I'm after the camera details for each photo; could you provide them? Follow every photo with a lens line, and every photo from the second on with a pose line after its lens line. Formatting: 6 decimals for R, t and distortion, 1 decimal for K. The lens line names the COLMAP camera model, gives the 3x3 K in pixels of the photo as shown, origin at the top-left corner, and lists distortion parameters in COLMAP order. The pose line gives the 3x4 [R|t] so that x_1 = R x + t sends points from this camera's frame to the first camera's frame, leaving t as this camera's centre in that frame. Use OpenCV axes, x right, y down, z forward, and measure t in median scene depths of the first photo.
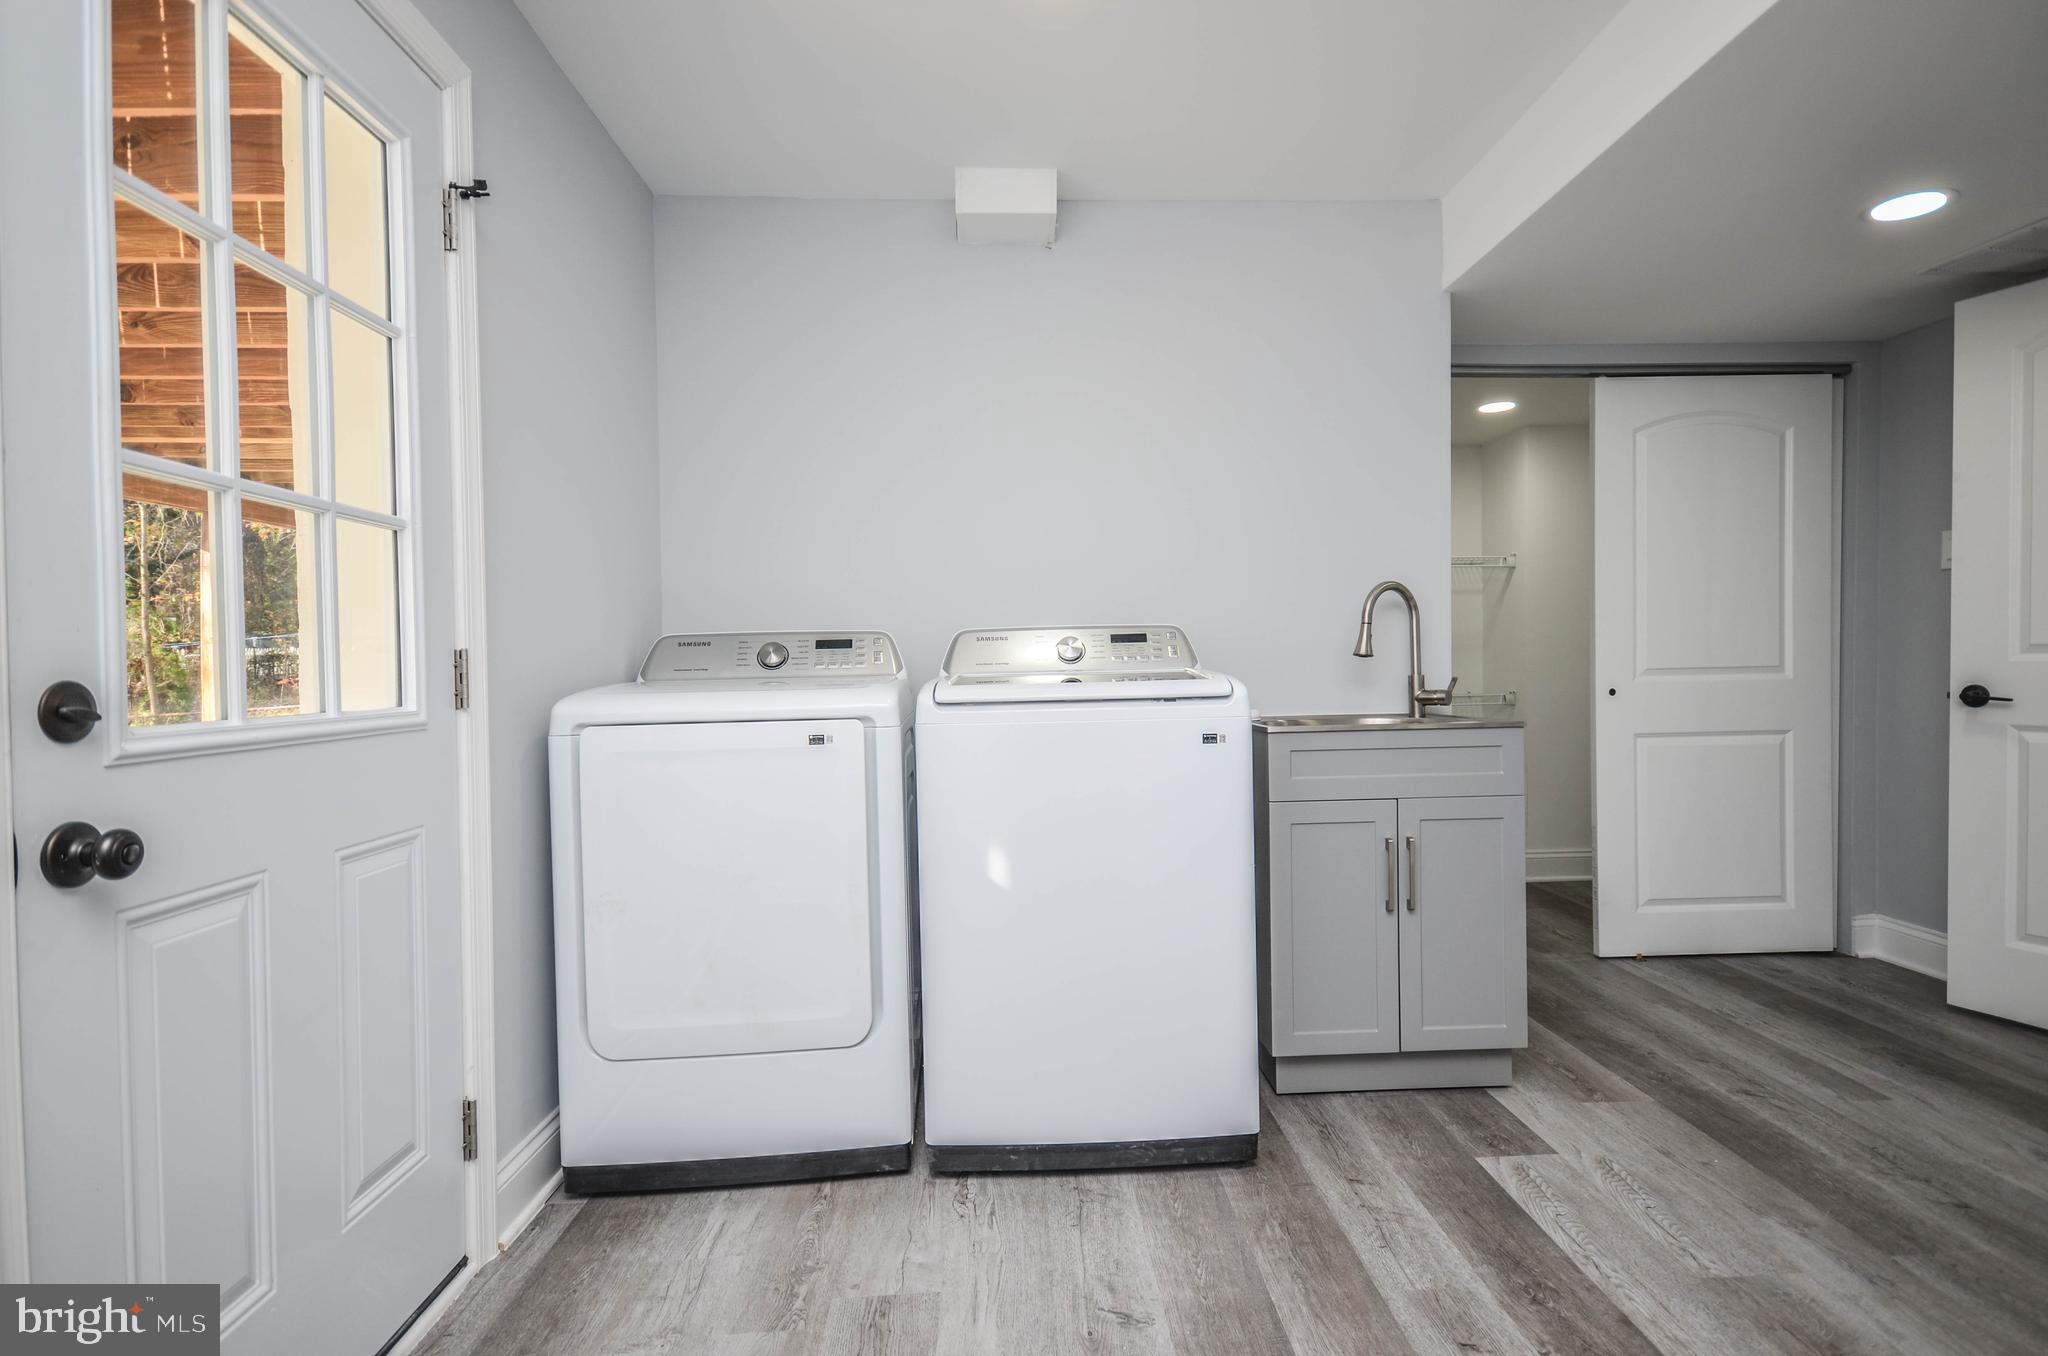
lens RADIAL K [[1052.0, 0, 1024.0], [0, 1052.0, 678.0], [0, 0, 1]] dist [0.013977, -0.001179]
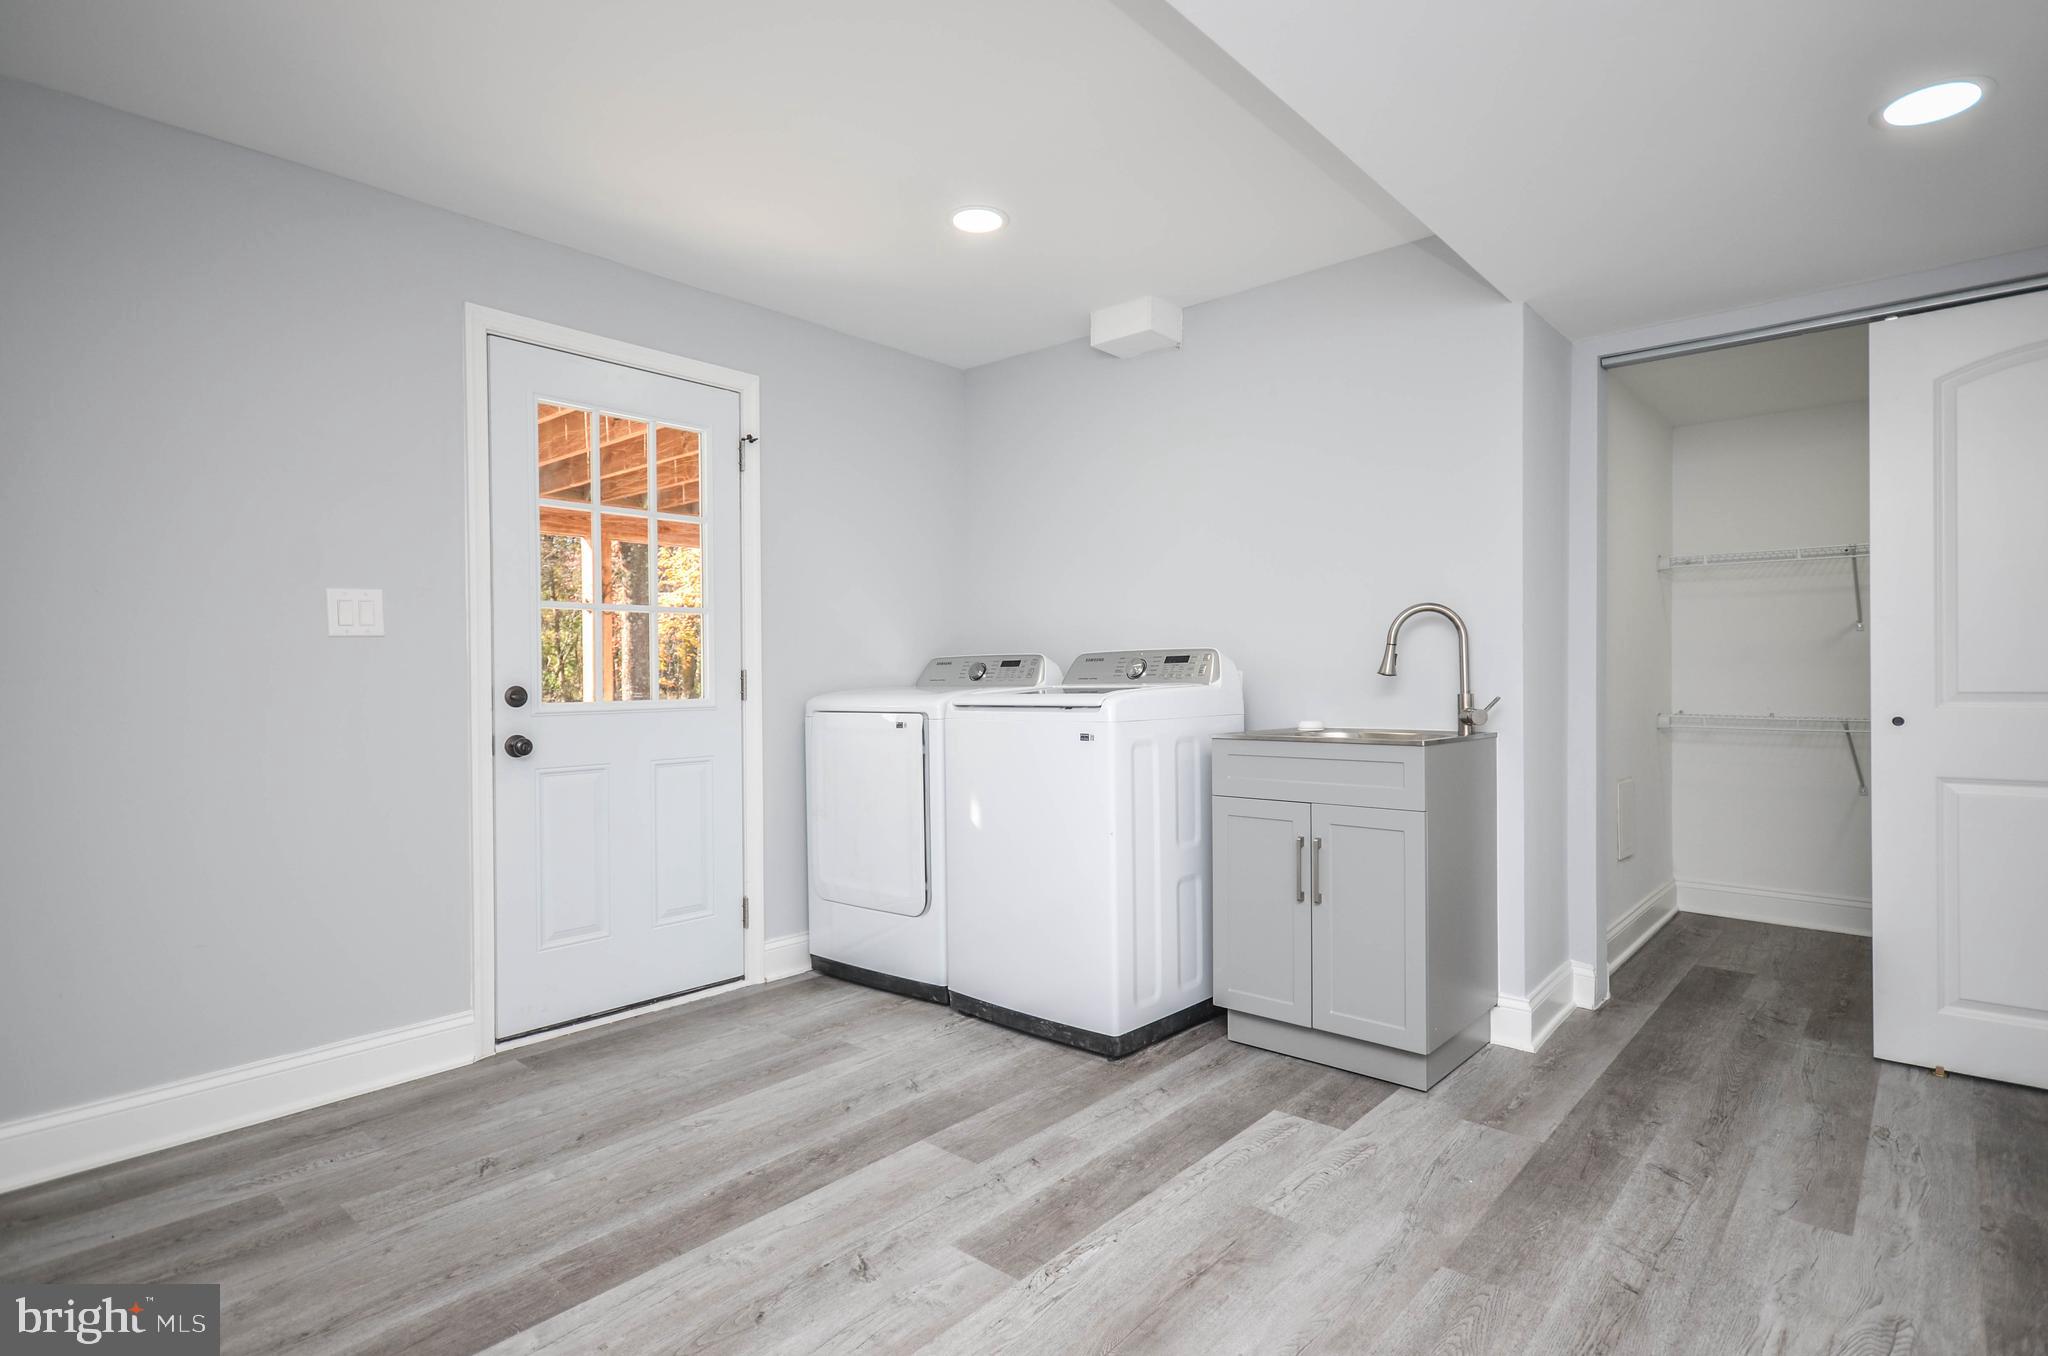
lens RADIAL K [[1052.0, 0, 1024.0], [0, 1052.0, 678.0], [0, 0, 1]] dist [0.013977, -0.001179]
pose [[0.700842, 0.011053, -0.713231, 1.063180], [-0.011701, 0.999924, 0.003997, -0.023074], [0.713220, 0.005544, 0.700918, -0.012780]]
